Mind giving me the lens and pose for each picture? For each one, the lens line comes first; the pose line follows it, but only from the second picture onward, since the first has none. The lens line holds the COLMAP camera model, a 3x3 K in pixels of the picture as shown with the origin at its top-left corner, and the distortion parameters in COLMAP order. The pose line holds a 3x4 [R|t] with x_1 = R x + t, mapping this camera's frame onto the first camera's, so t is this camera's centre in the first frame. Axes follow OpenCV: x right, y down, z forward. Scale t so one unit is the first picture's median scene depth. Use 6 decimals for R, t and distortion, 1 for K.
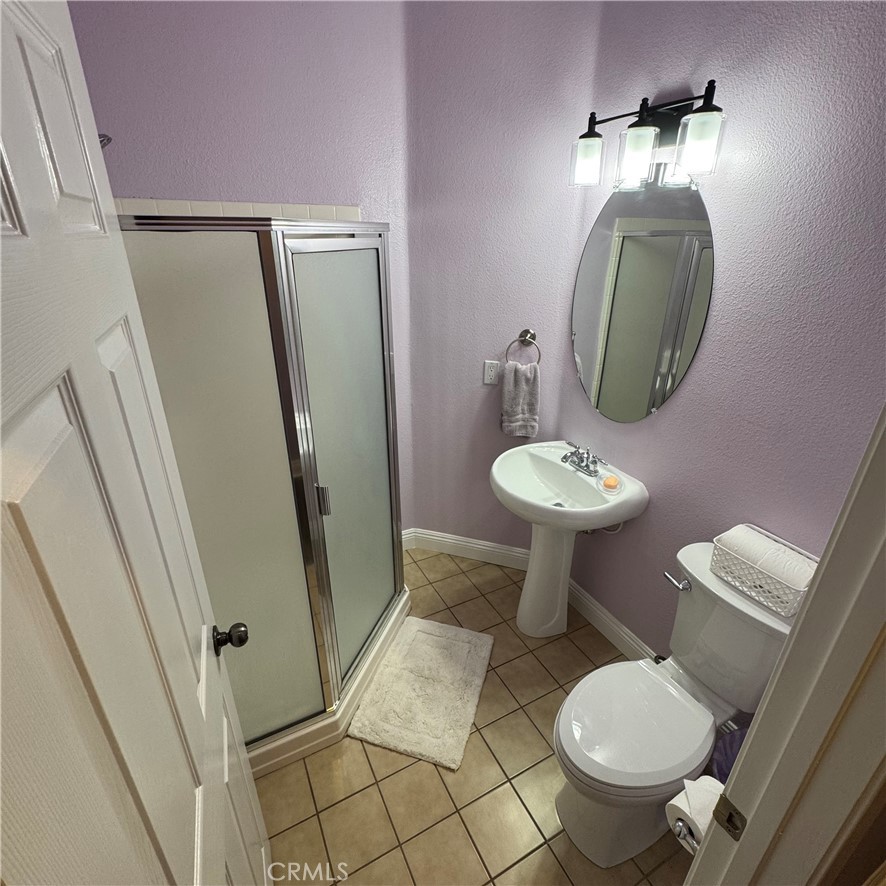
lens RADIAL K [[471.2, 0, 443.0], [0, 471.2, 443.0], [0, 0, 1]] dist [-0.003376, -0.000205]
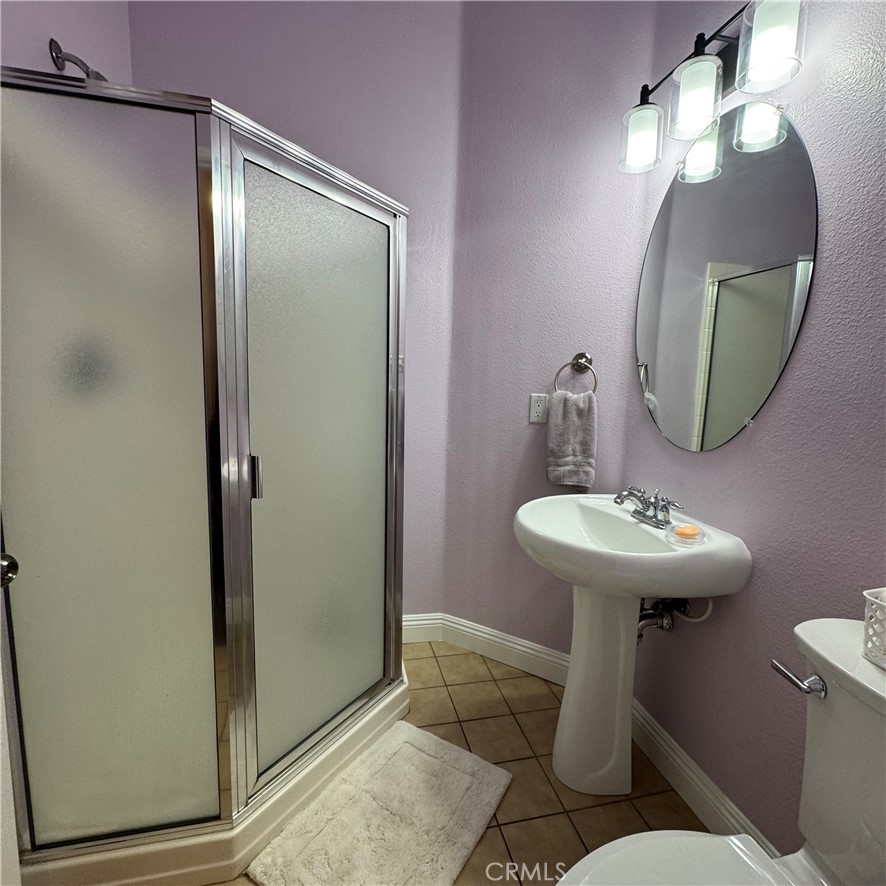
lens RADIAL K [[471.2, 0, 443.0], [0, 471.2, 443.0], [0, 0, 1]] dist [-0.003376, -0.000205]
pose [[0.967864, 0.052845, -0.245859, 0.153045], [-0.122507, 0.952896, -0.277454, 0.163458], [0.219616, 0.298657, 0.928748, 0.227586]]
